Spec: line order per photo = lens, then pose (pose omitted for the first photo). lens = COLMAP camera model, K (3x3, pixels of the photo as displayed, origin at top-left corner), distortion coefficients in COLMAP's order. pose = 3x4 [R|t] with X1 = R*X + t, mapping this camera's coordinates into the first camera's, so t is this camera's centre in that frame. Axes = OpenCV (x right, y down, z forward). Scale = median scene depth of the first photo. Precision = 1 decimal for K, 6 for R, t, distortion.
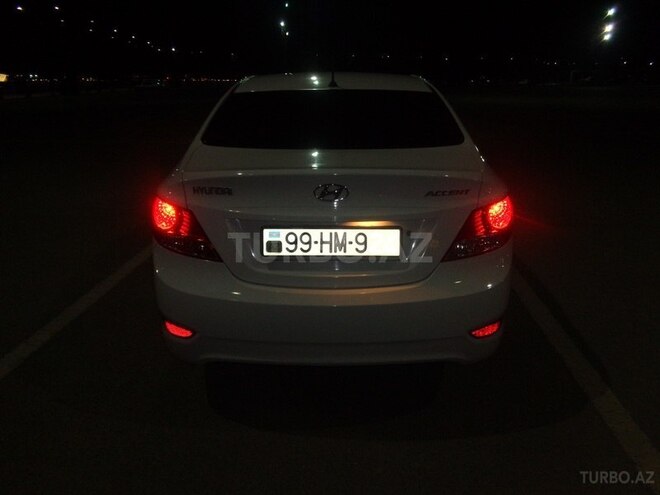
lens RADIAL K [[500.2, 0, 328.5], [0, 500.2, 248.2], [0, 0, 1]] dist [-0.011787, 0.011441]
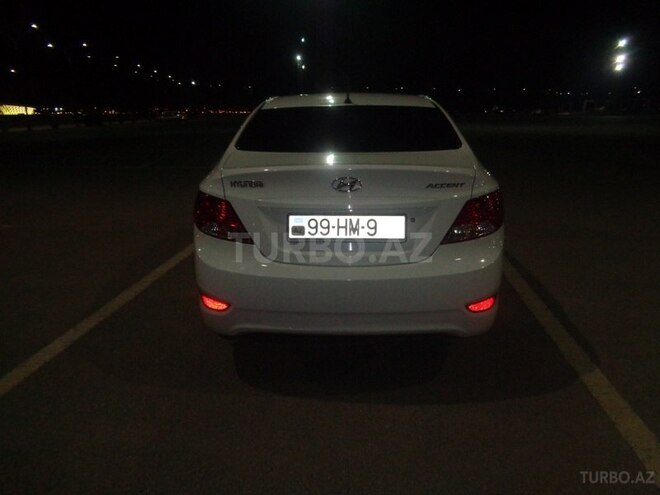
lens RADIAL K [[500.2, 0, 327.3], [0, 500.2, 247.5], [0, 0, 1]] dist [-0.011787, 0.011441]
pose [[0.999518, 0.002009, -0.030969, -0.002900], [-0.003836, 0.998249, -0.059031, 0.099625], [0.030796, 0.059122, 0.997776, -0.164722]]
